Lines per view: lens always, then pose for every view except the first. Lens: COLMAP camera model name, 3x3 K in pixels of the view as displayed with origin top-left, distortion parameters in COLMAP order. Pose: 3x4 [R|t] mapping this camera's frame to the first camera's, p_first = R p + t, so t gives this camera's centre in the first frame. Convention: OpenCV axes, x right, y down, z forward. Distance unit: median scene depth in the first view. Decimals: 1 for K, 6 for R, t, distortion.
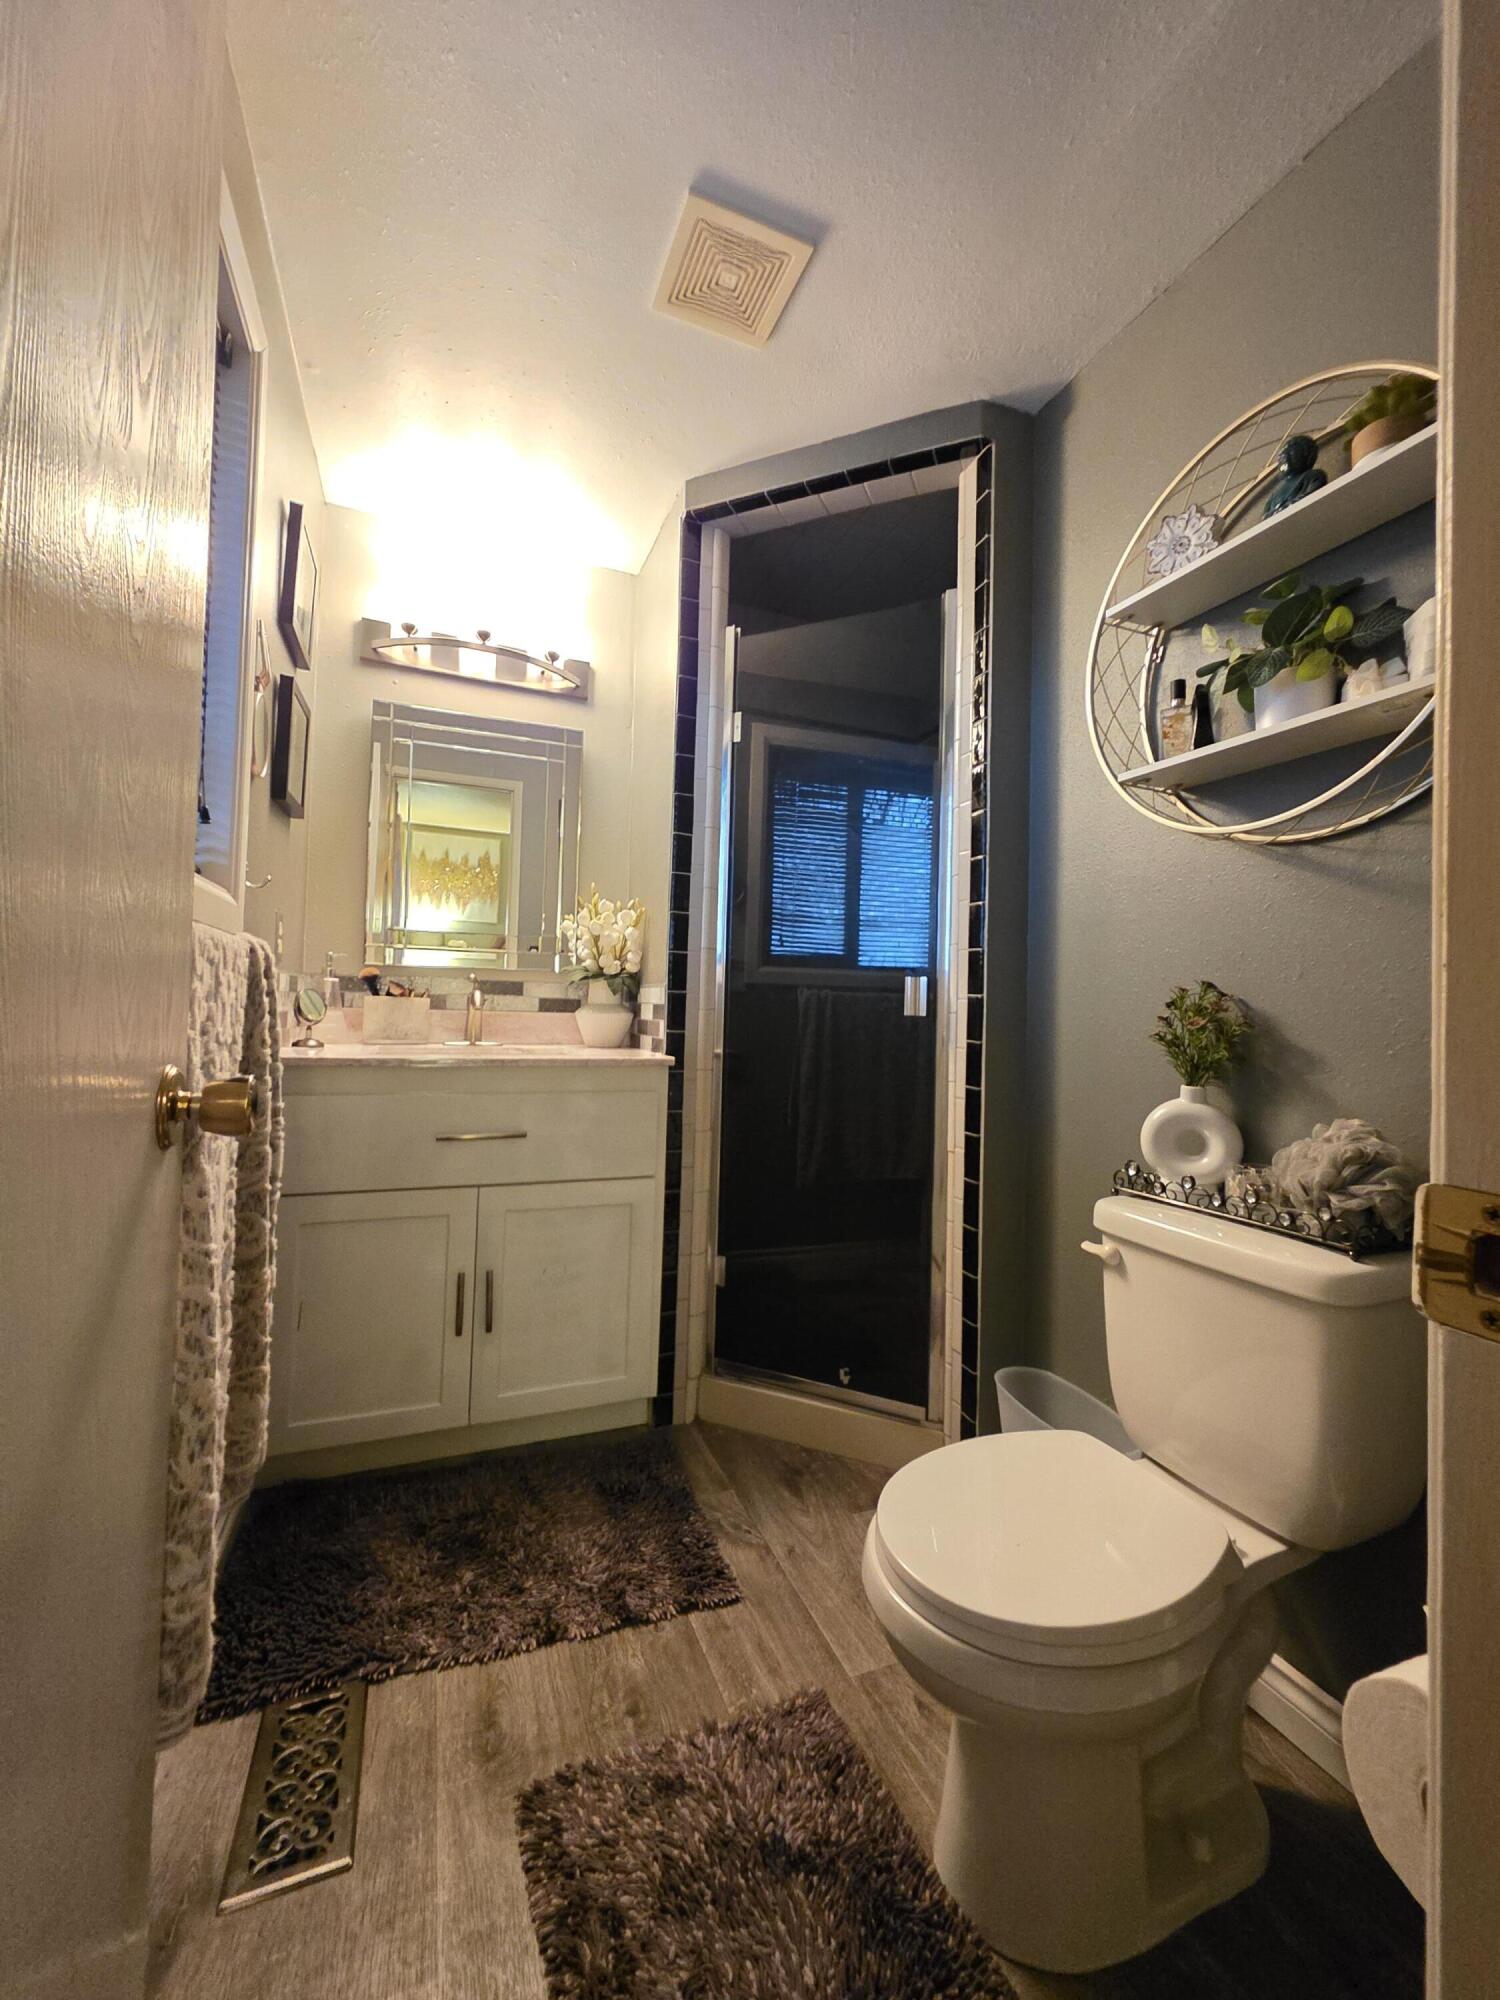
lens RADIAL K [[823.3, 0, 758.7], [0, 823.3, 995.5], [0, 0, 1]] dist [0.003071, -0.000628]
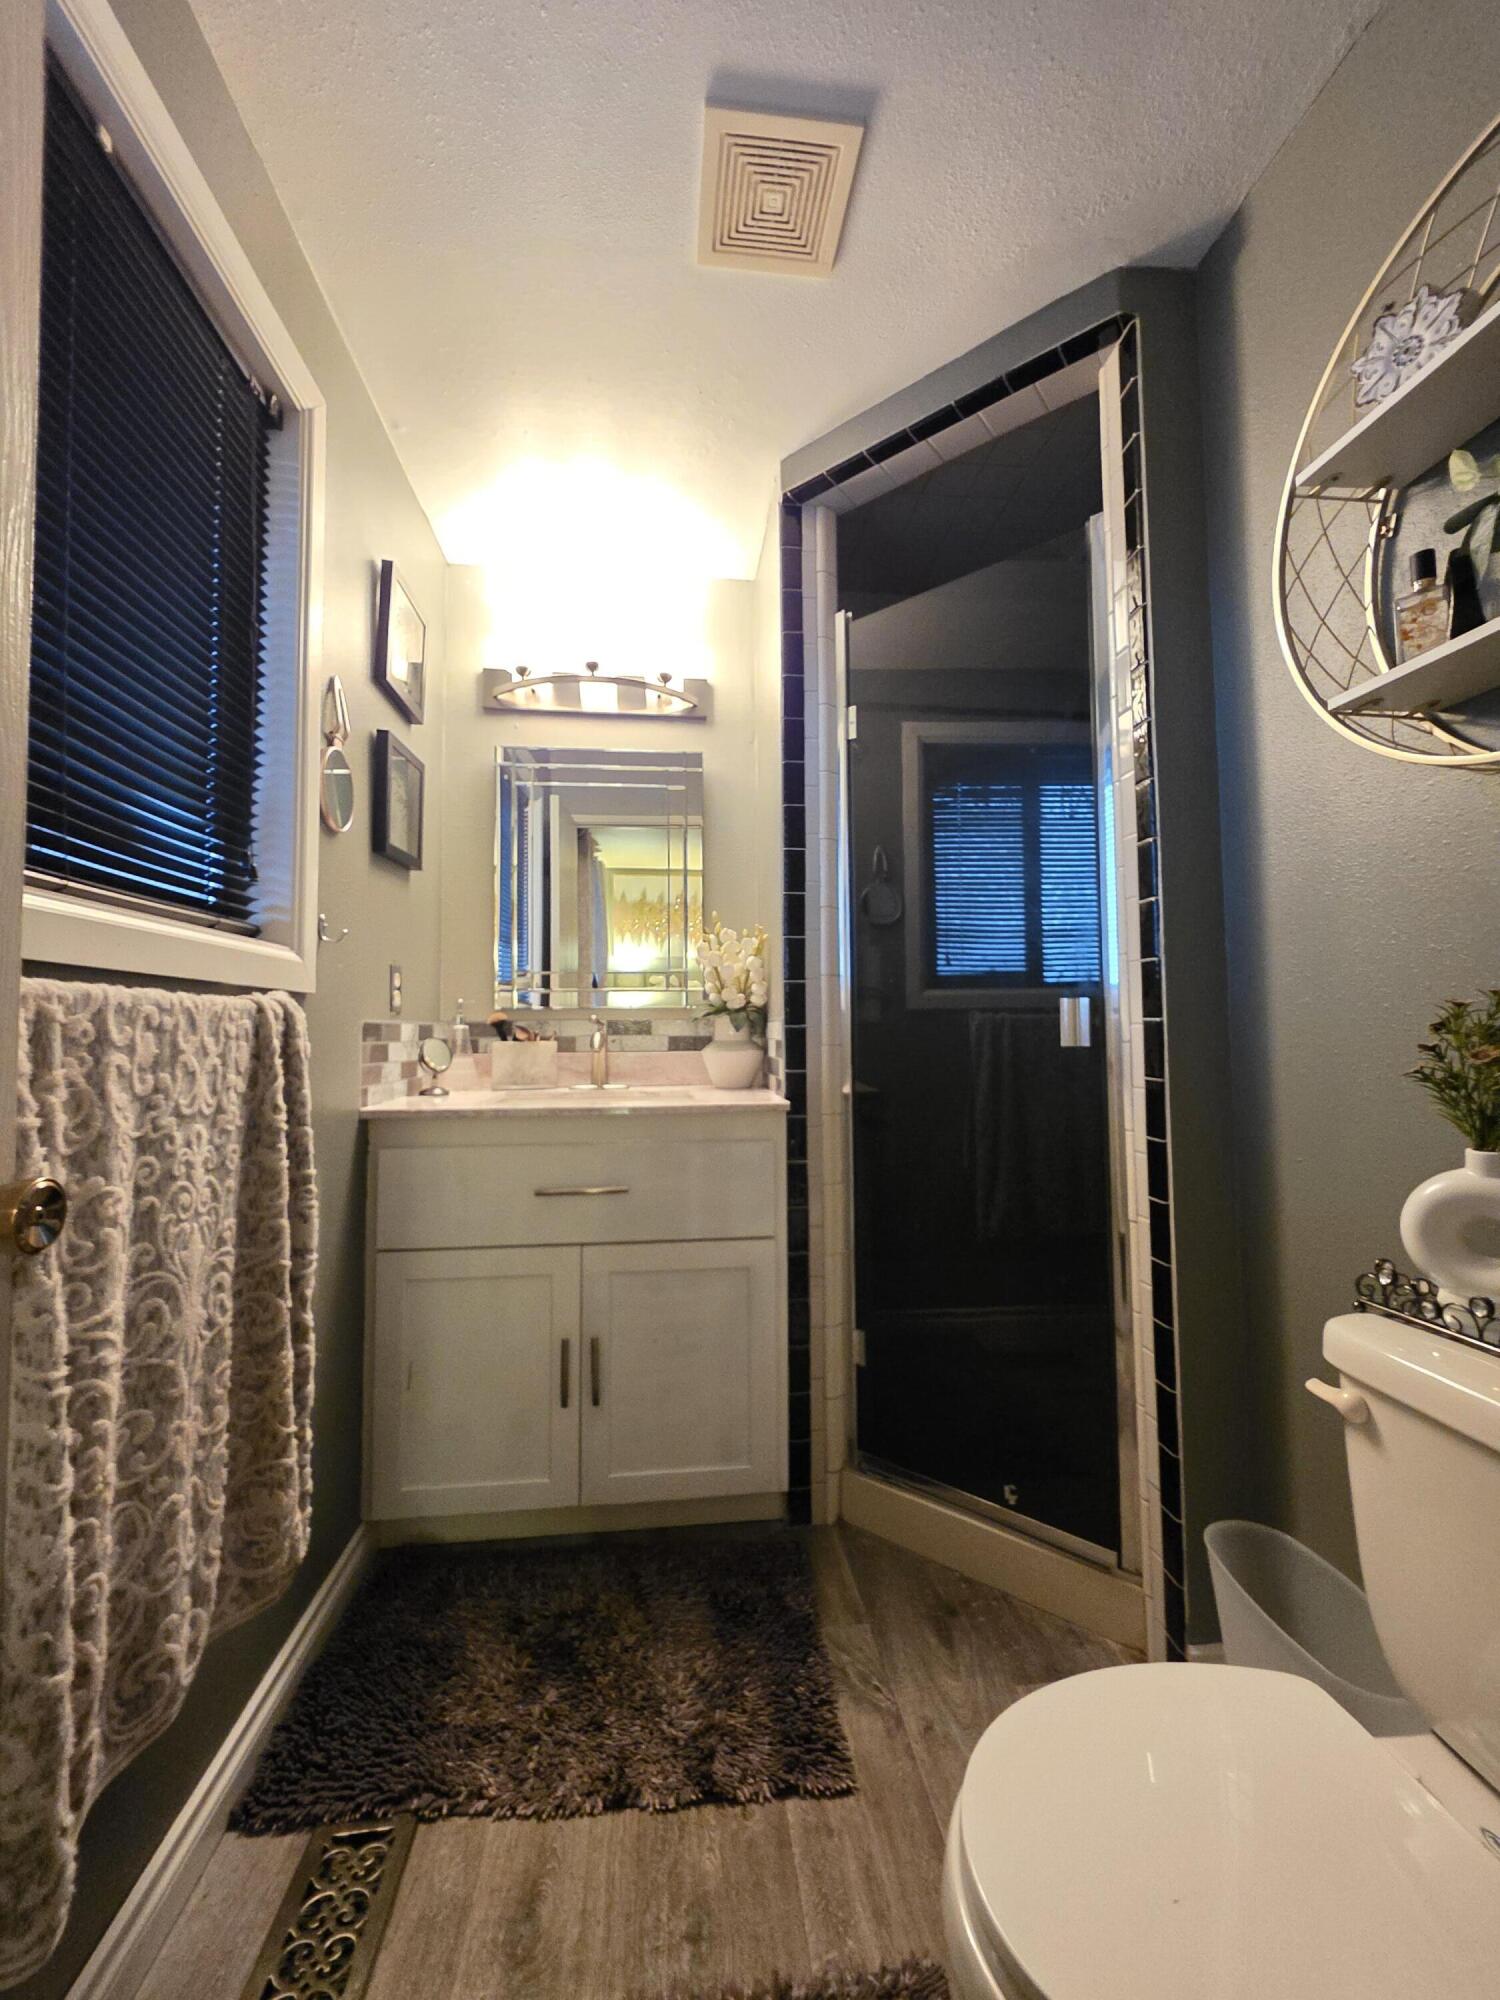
lens RADIAL K [[823.3, 0, 747.8], [0, 823.3, 995.0], [0, 0, 1]] dist [0.003071, -0.000628]
pose [[0.960506, -0.047925, -0.274103, 0.112887], [0.039916, 0.998599, -0.034725, -0.011053], [0.275383, 0.022413, 0.961073, 0.155559]]
